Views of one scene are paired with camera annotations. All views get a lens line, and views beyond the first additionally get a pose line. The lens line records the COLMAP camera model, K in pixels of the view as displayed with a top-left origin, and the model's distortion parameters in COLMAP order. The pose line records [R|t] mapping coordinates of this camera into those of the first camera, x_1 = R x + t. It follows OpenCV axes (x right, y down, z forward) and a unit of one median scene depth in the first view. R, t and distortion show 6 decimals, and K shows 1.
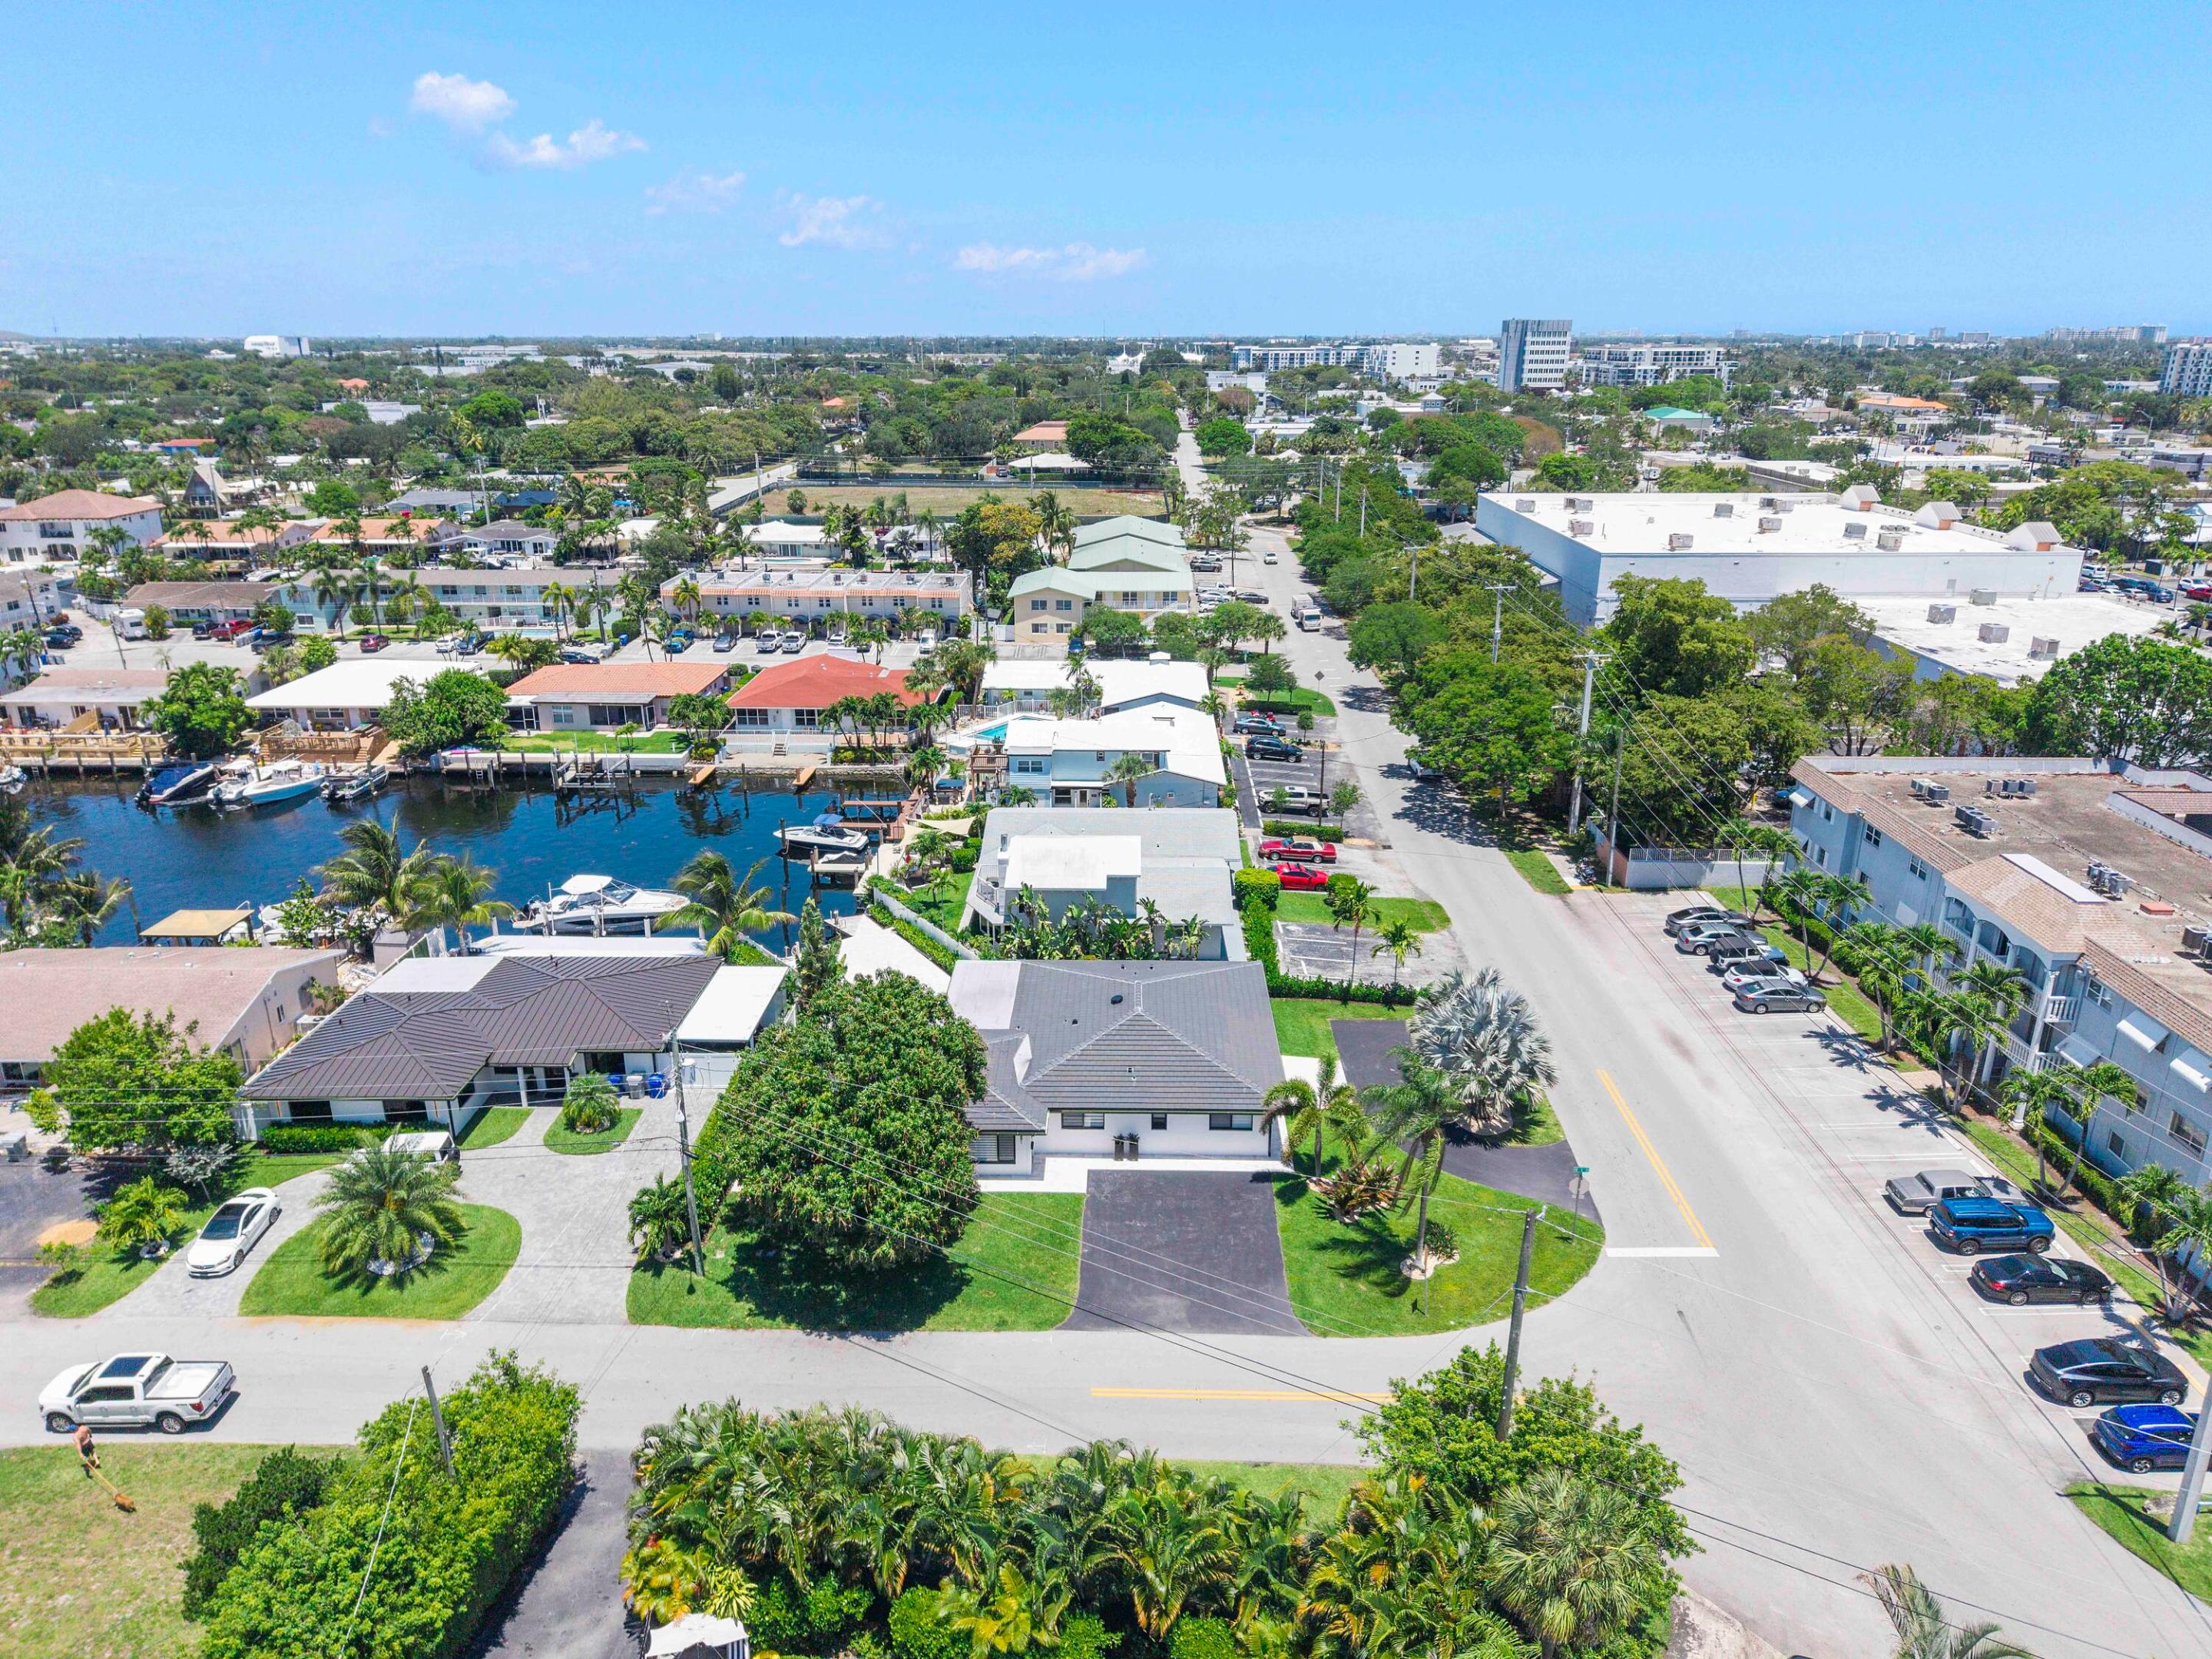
lens RADIAL K [[1500.1, 0, 1109.6], [0, 1500.1, 831.4], [0, 0, 1]] dist [0.033961, -0.038403]
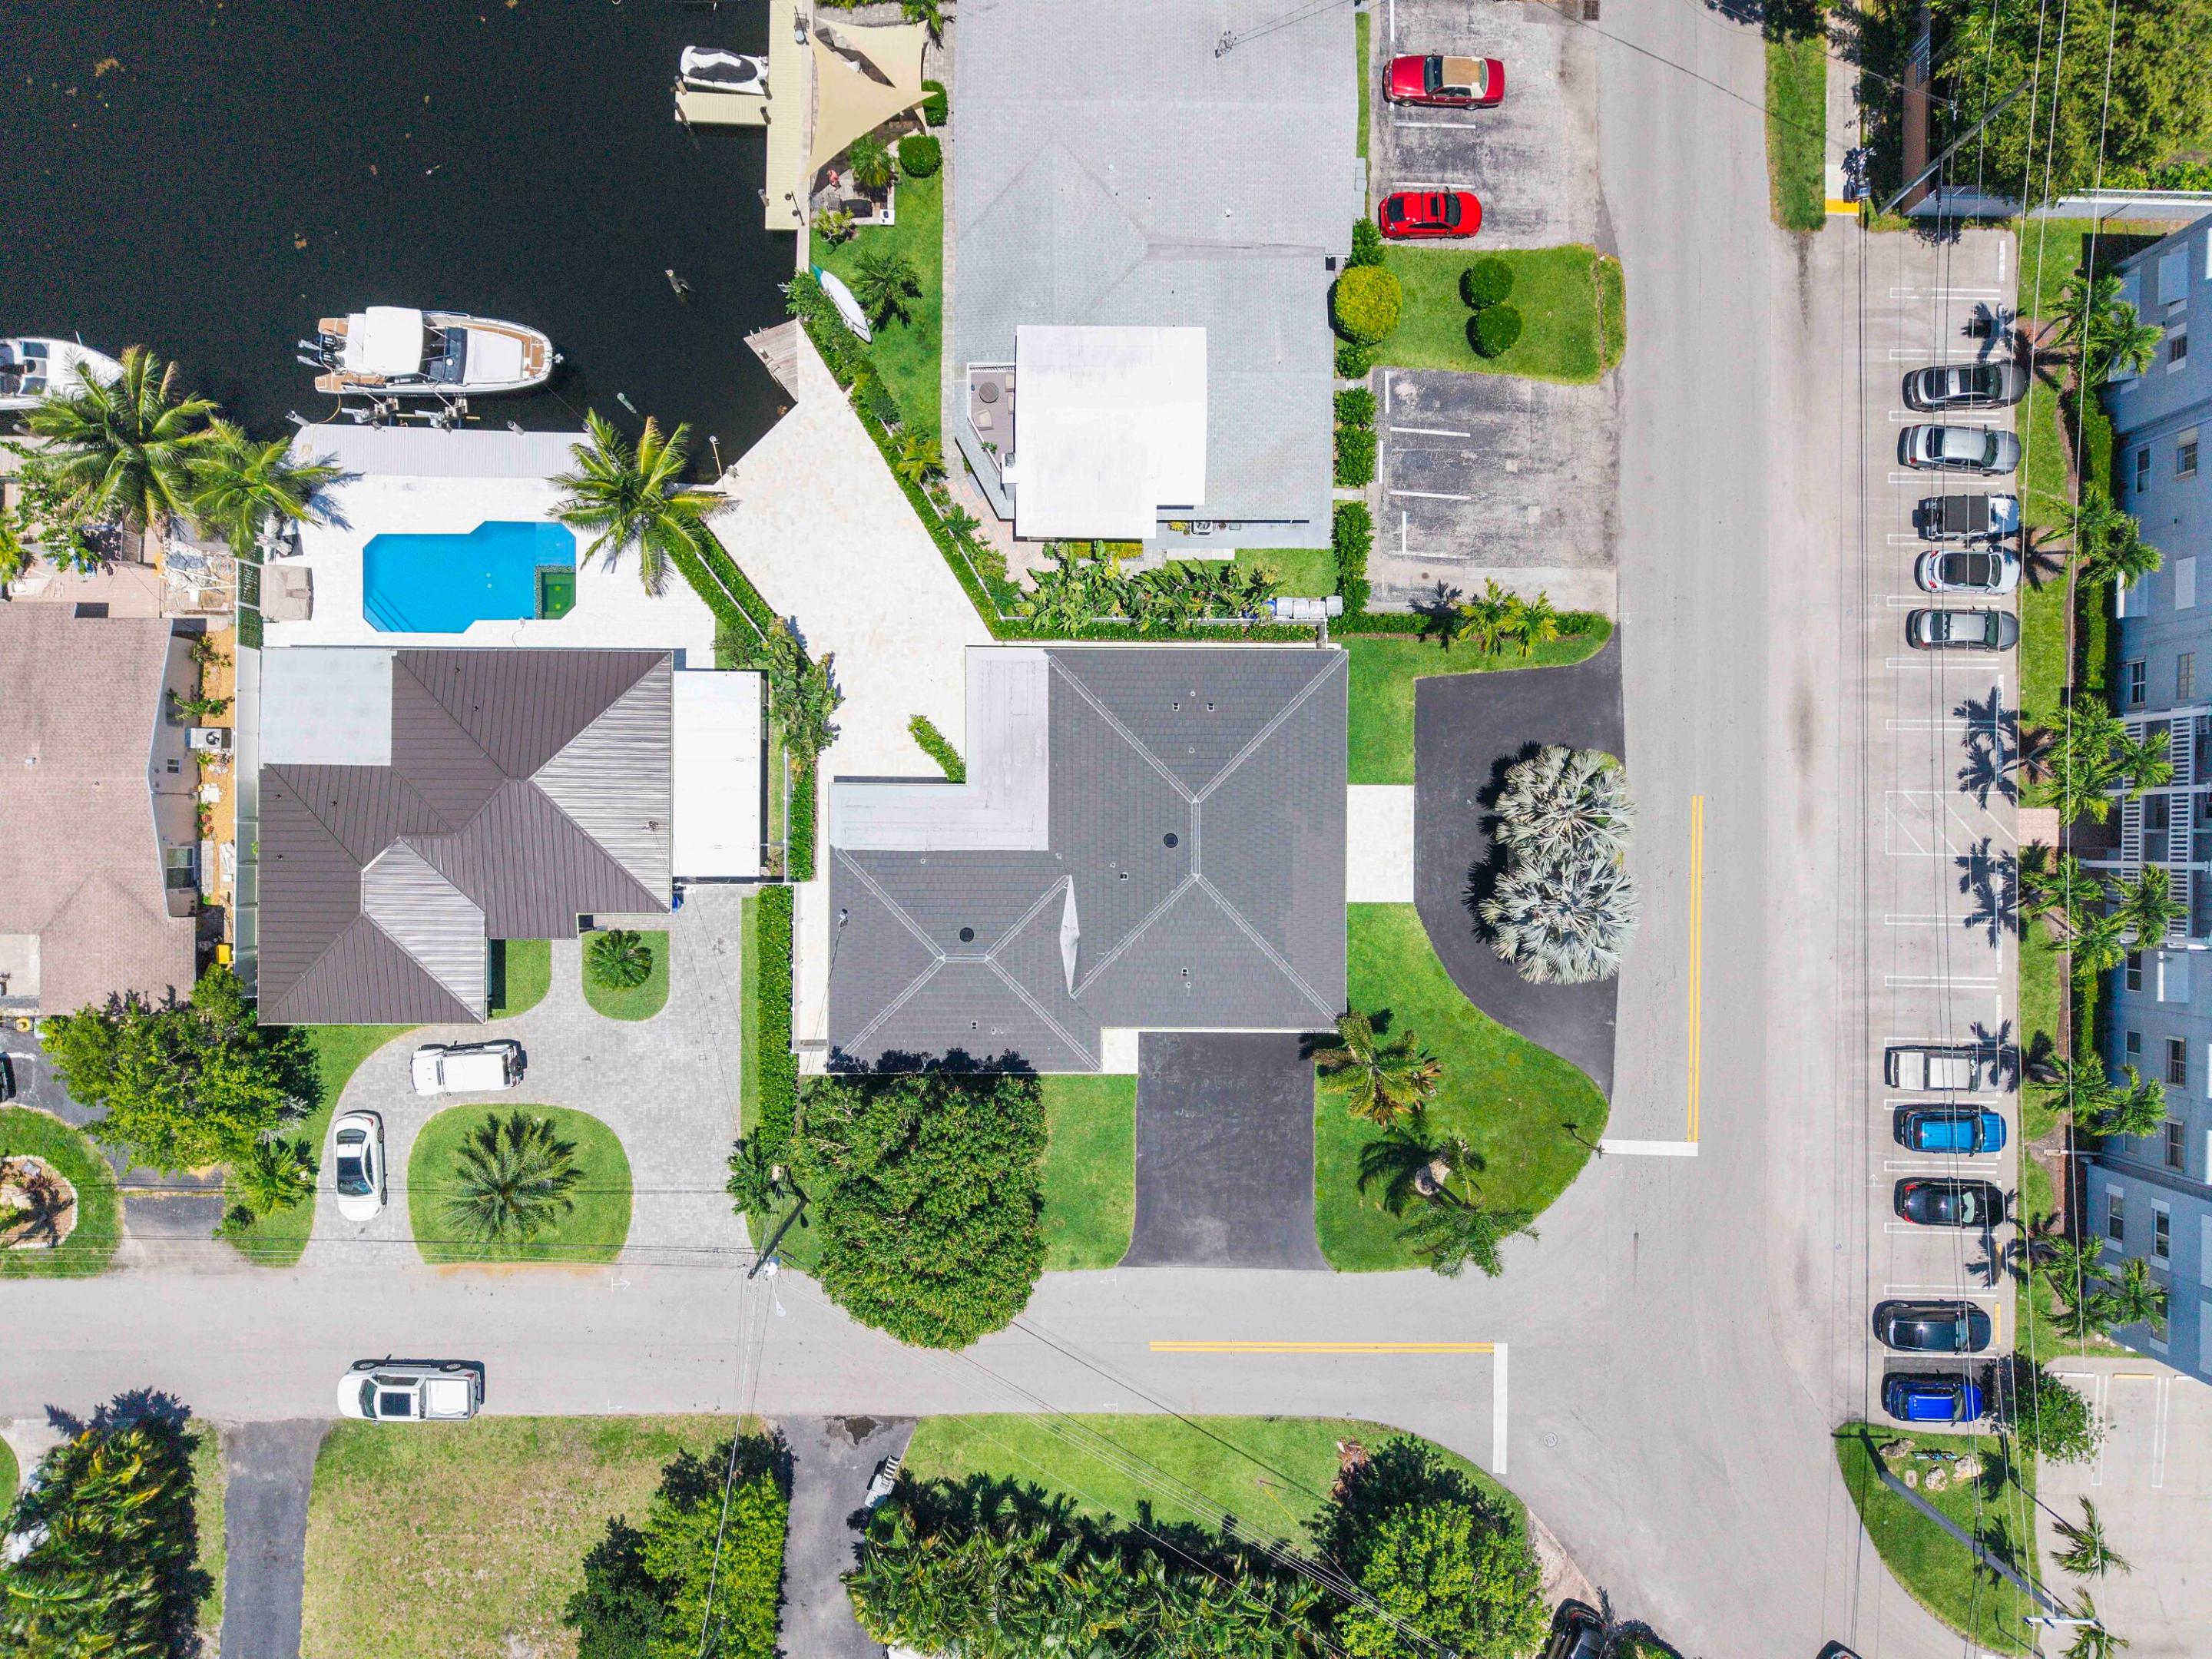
lens RADIAL K [[1500.1, 0, 1092.4], [0, 1500.1, 818.6], [0, 0, 1]] dist [0.033961, -0.038403]
pose [[0.999664, -0.013442, 0.022142, -0.042142], [-0.016748, 0.316705, 0.948376, -0.499783], [-0.019760, -0.948429, 0.316374, 0.512705]]
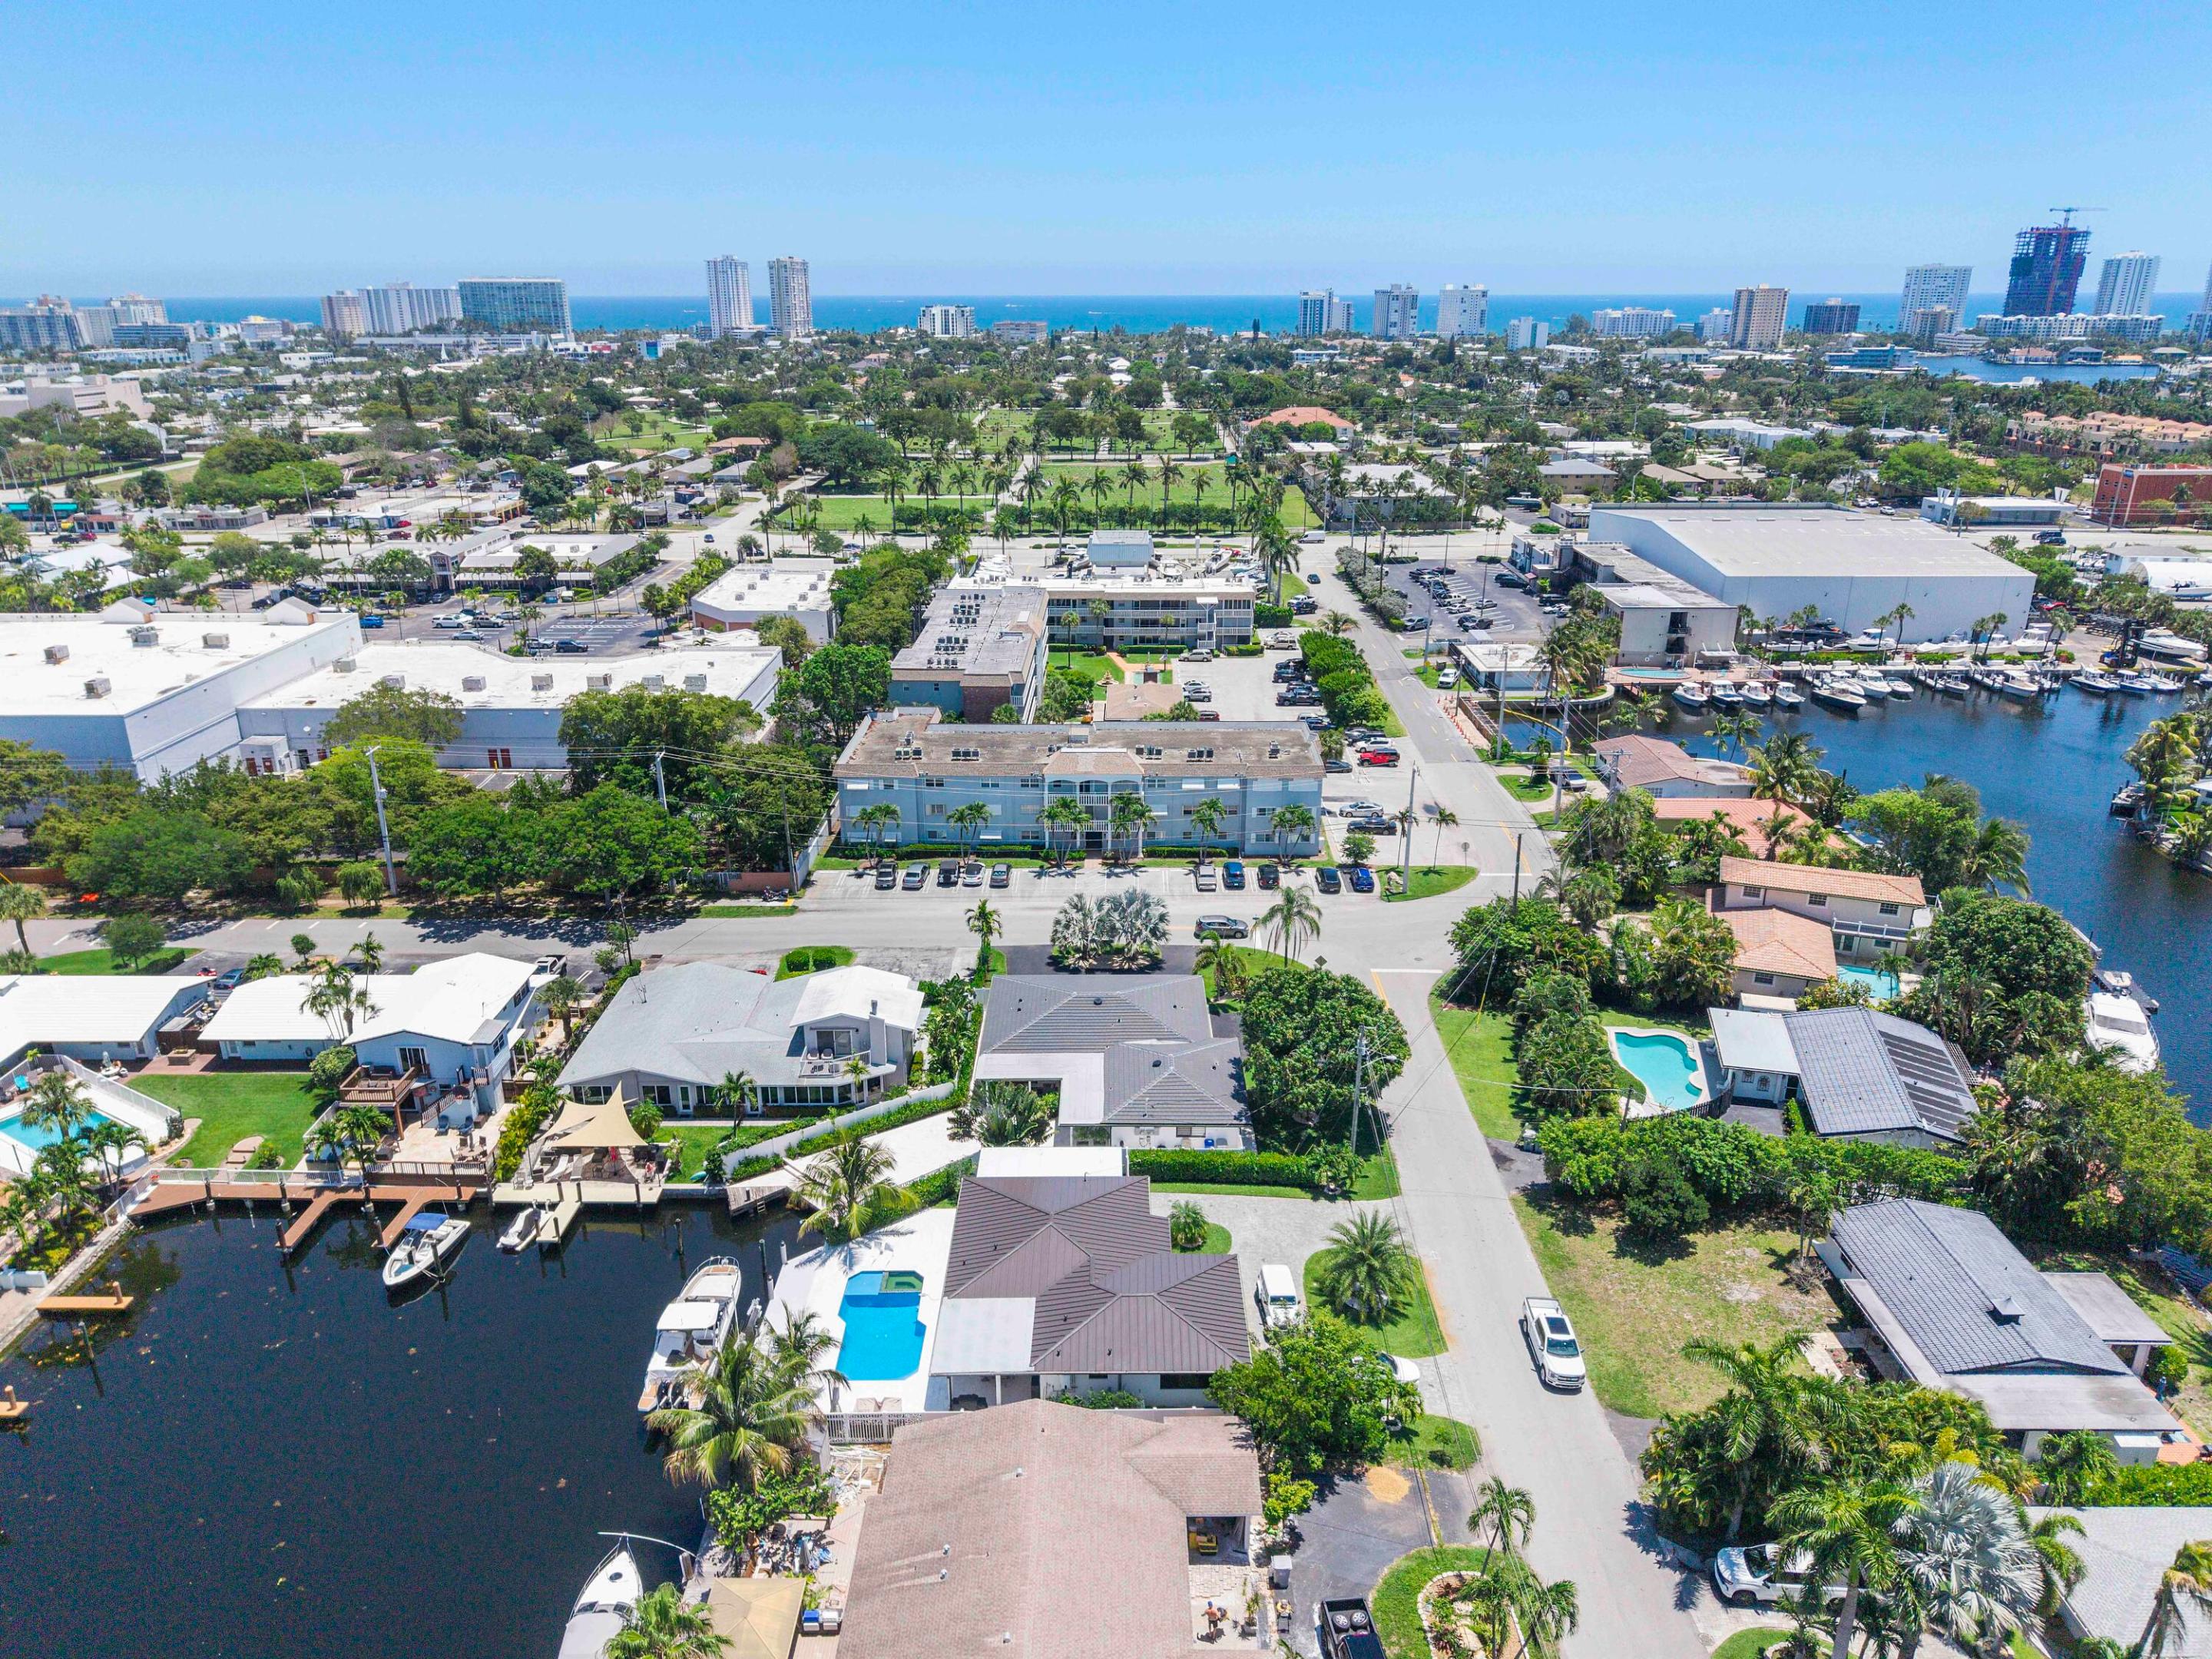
lens RADIAL K [[1500.1, 0, 1123.4], [0, 1500.1, 828.5], [0, 0, 1]] dist [0.033961, -0.038403]
pose [[-0.027713, -0.330848, 0.943277, -0.945594], [0.308452, 0.894761, 0.322894, -0.362819], [-0.950836, 0.299904, 0.077255, 0.561563]]
